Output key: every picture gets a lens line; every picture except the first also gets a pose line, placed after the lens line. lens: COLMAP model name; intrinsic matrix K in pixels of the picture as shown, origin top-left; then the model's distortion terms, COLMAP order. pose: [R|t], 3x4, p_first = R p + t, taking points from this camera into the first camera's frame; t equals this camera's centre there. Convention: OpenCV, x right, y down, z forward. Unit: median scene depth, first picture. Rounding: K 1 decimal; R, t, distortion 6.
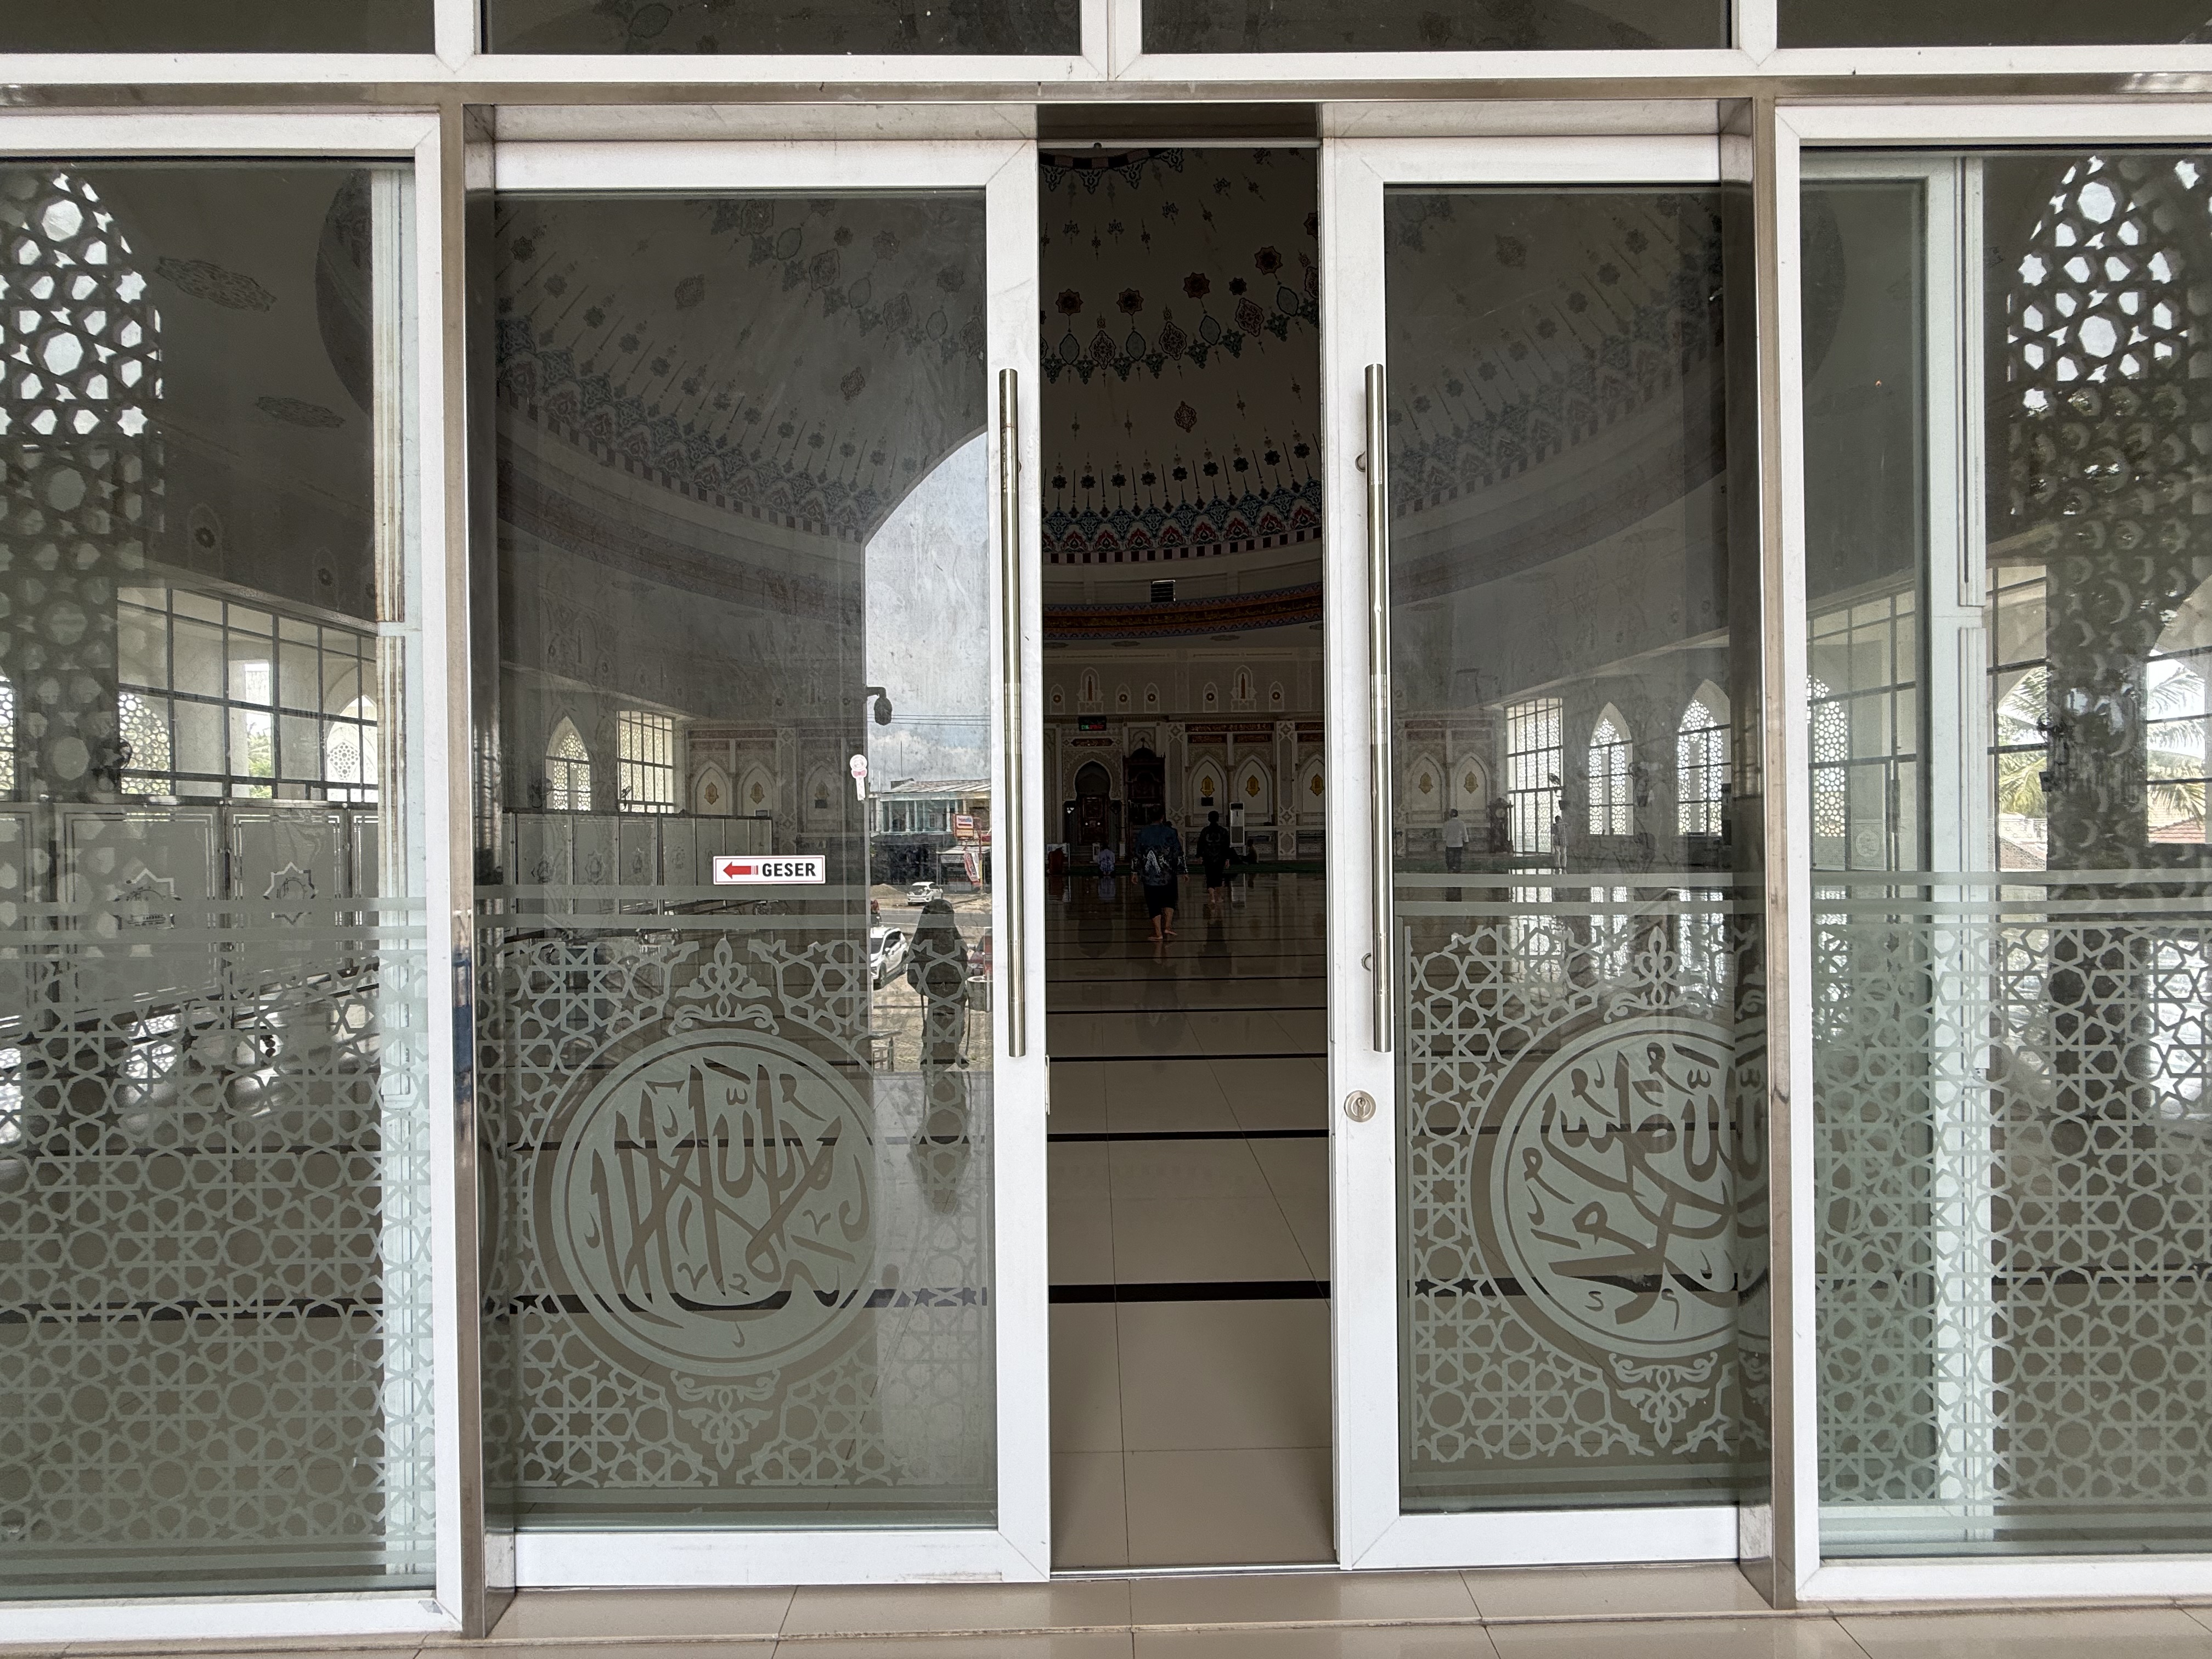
lens RADIAL K [[871.2, 0, 1105.7], [0, 871.2, 827.5], [0, 0, 1]] dist [0.003195, -0.000487]
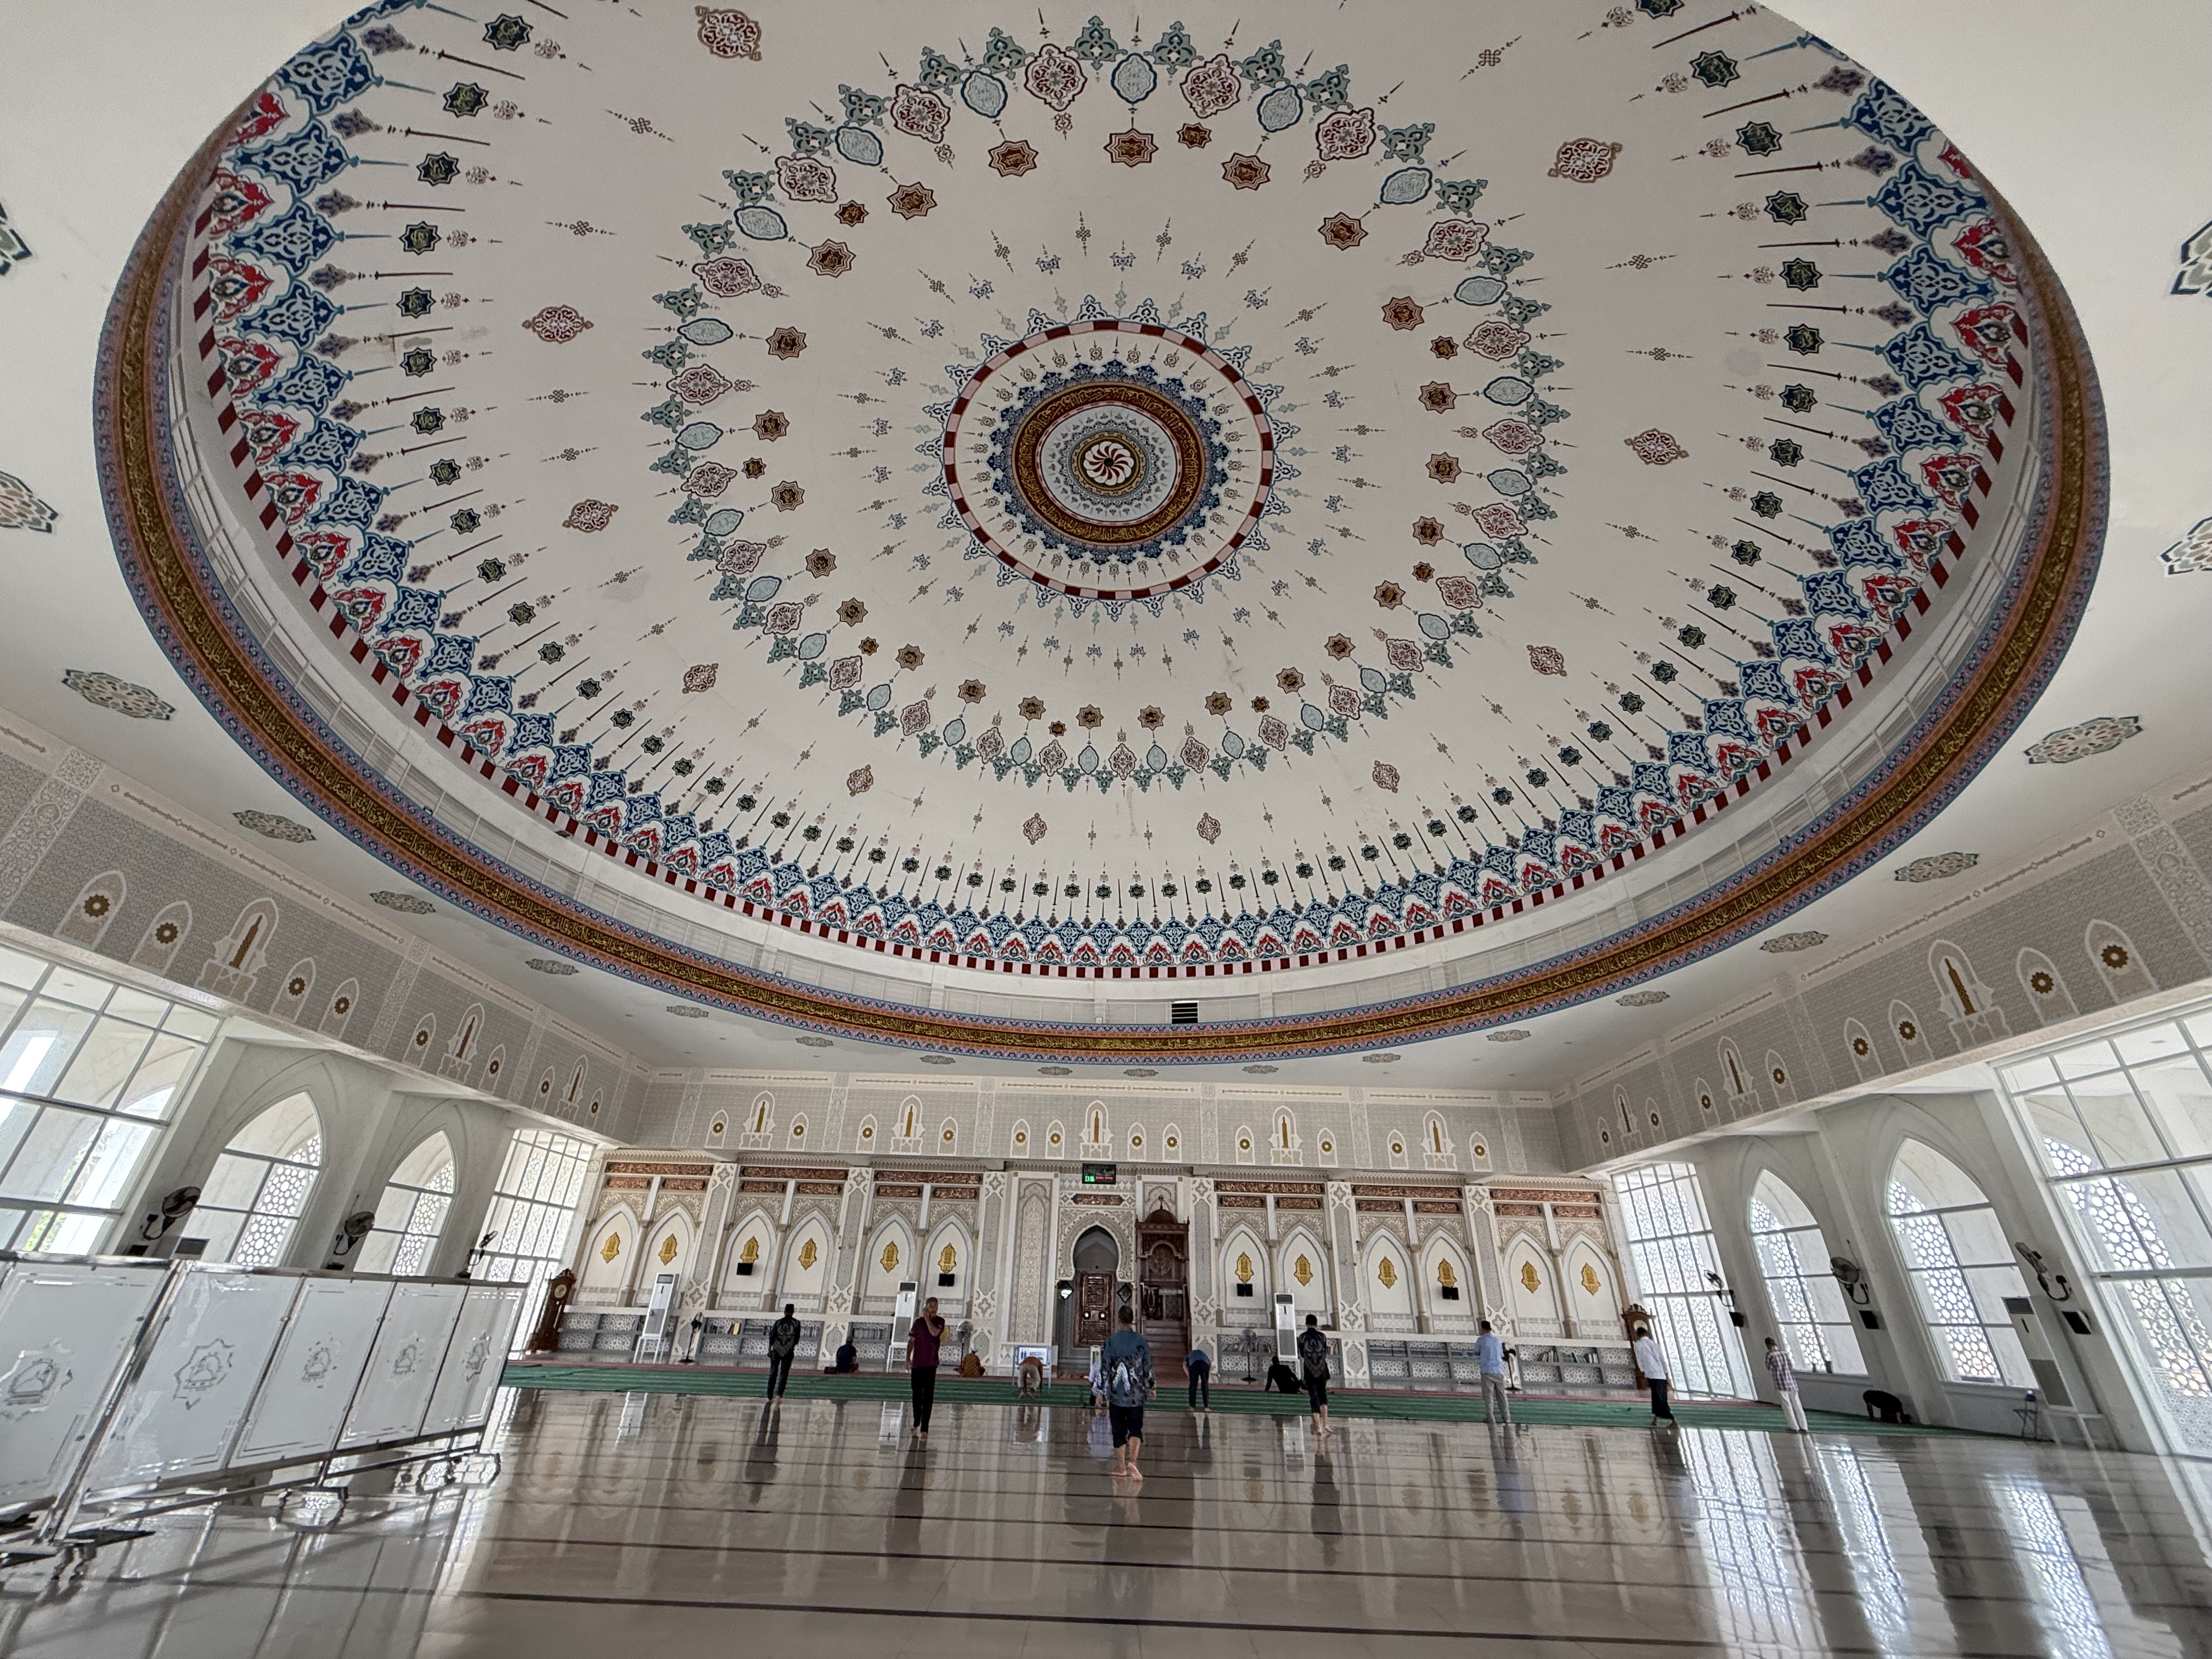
lens RADIAL K [[871.2, 0, 1103.2], [0, 871.2, 837.0], [0, 0, 1]] dist [0.003195, -0.000487]
pose [[0.998873, 0.028858, -0.037677, 0.012411], [-0.043476, 0.874751, -0.482618, -0.003321], [0.019031, 0.483712, 0.875020, 0.167993]]
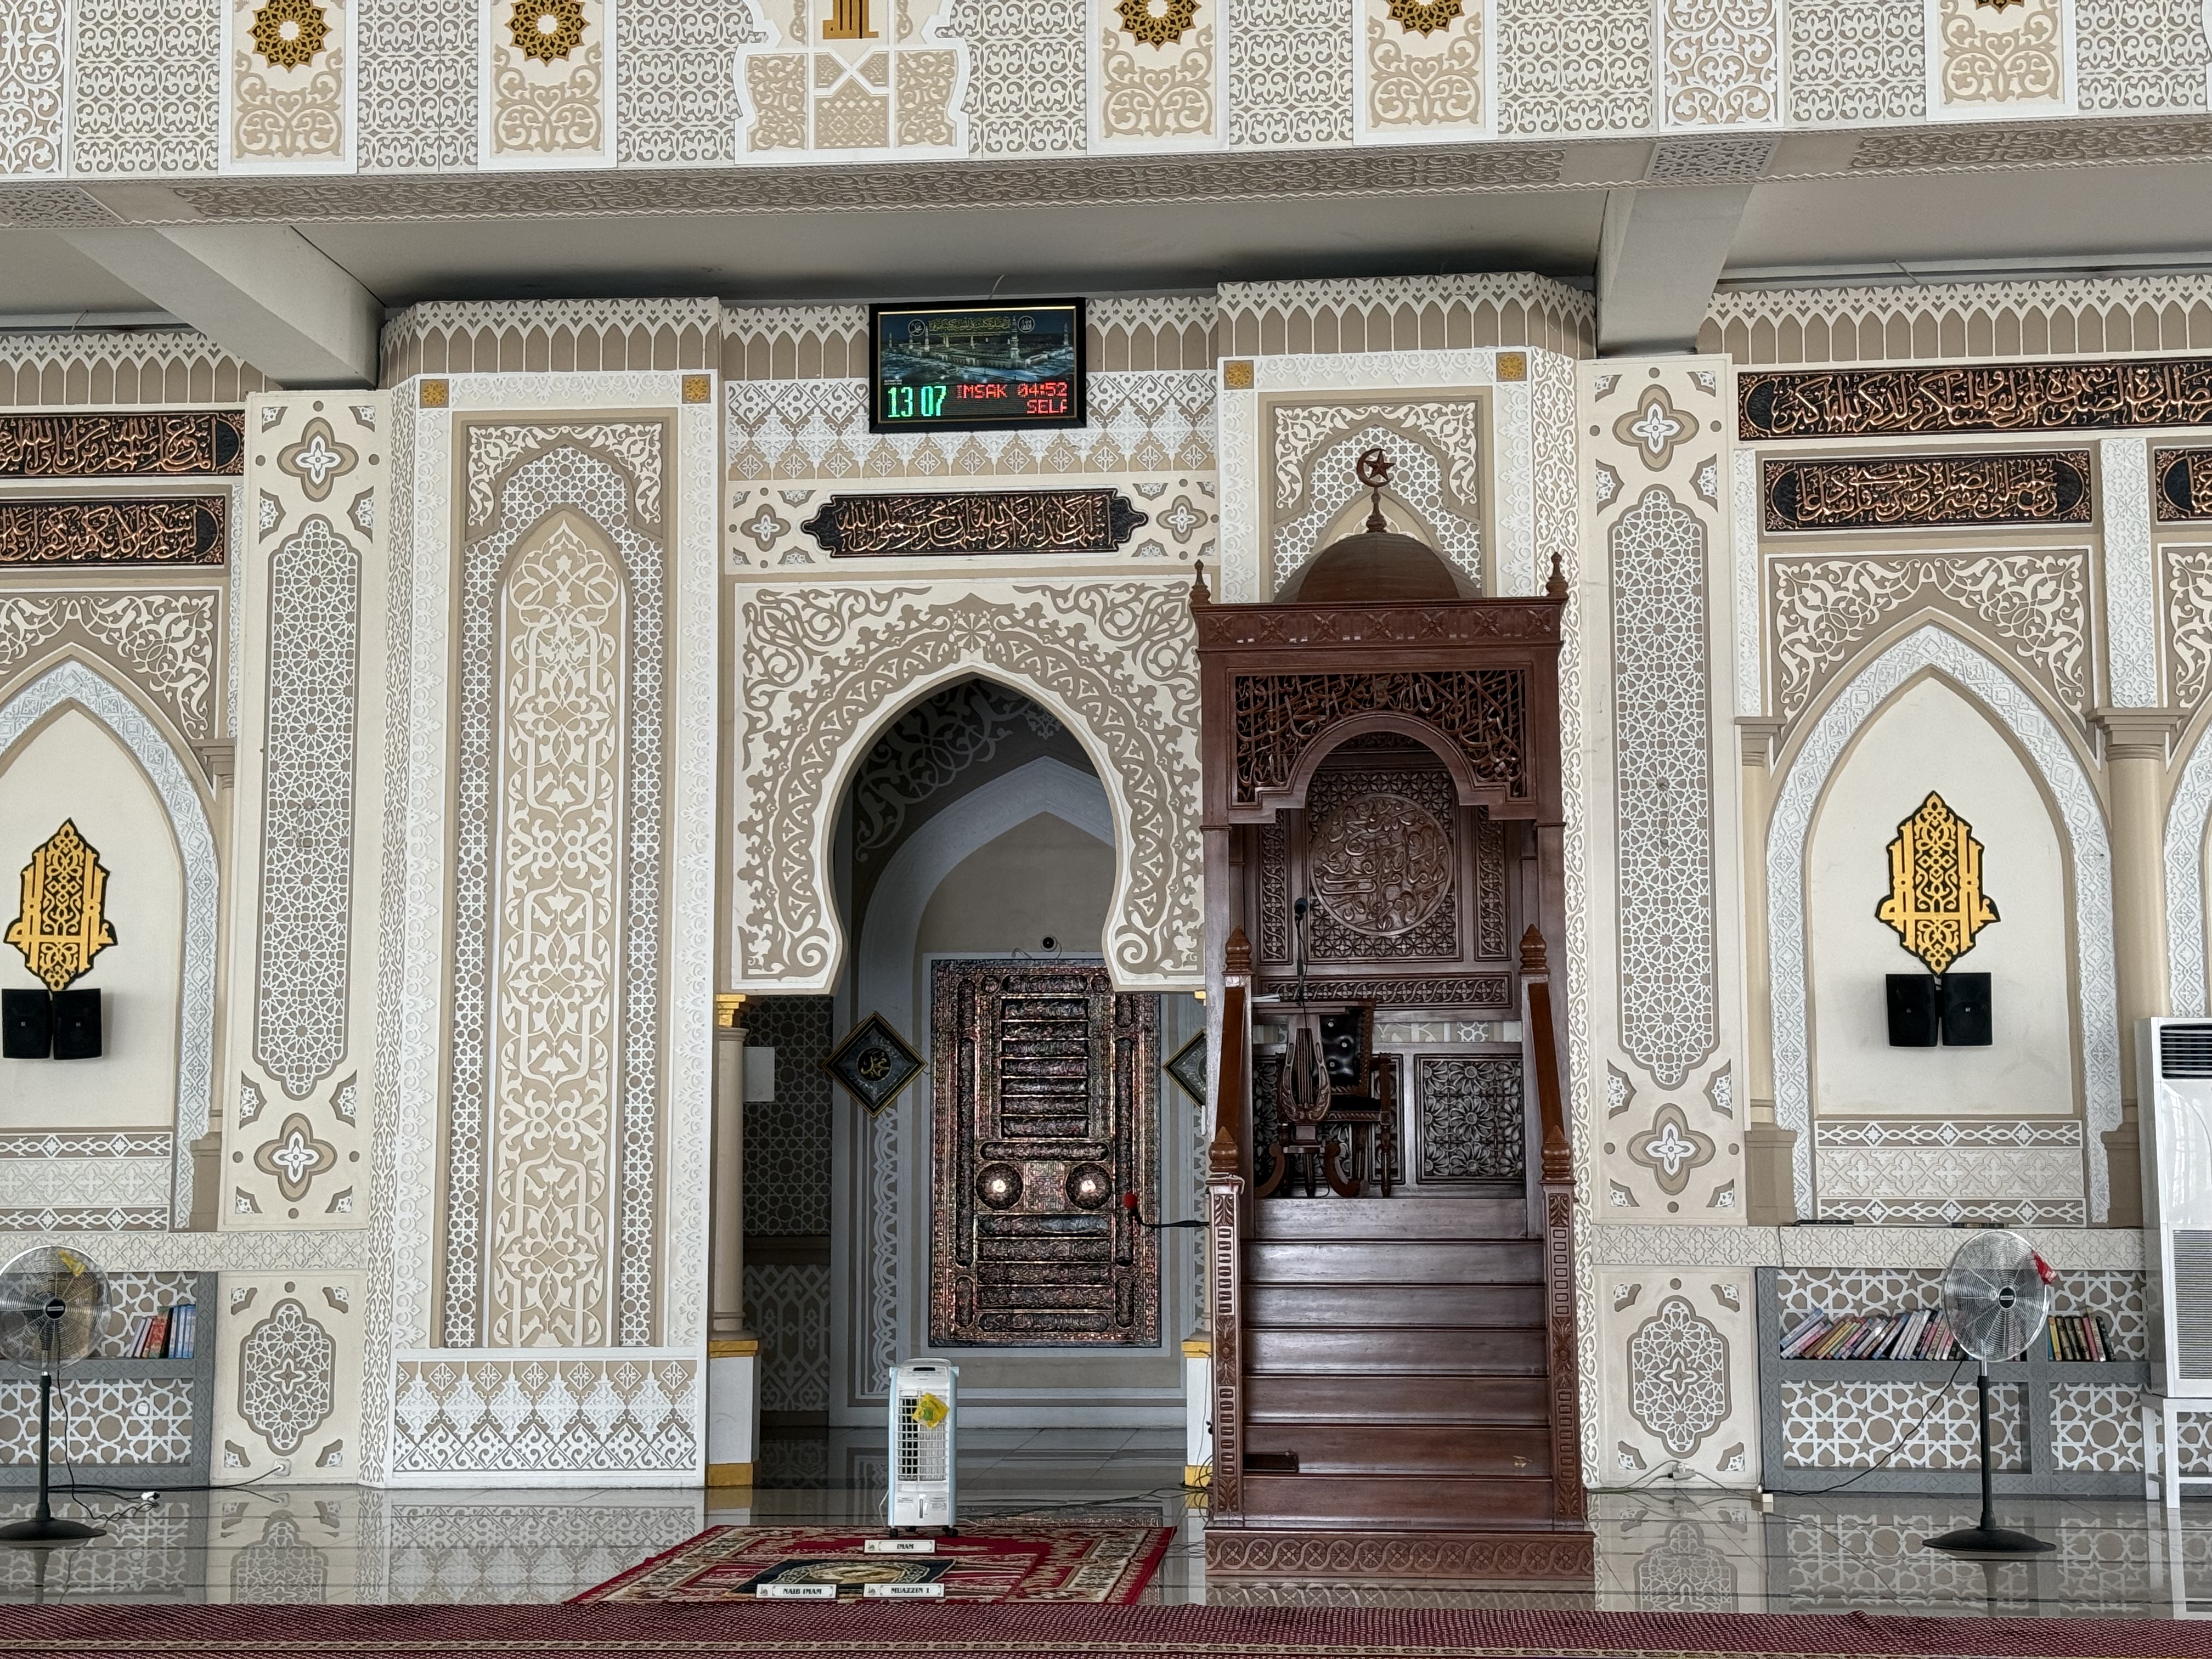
lens RADIAL K [[3106.5, 0, 1147.8], [0, 3106.5, 844.5], [0, 0, 1]] dist [0.109182, 0.000000]
pose [[0.996159, -0.000032, -0.087566, 0.057868], [-0.009644, 0.993877, -0.110073, -0.005293], [0.087034, 0.110494, 0.990059, 0.696213]]
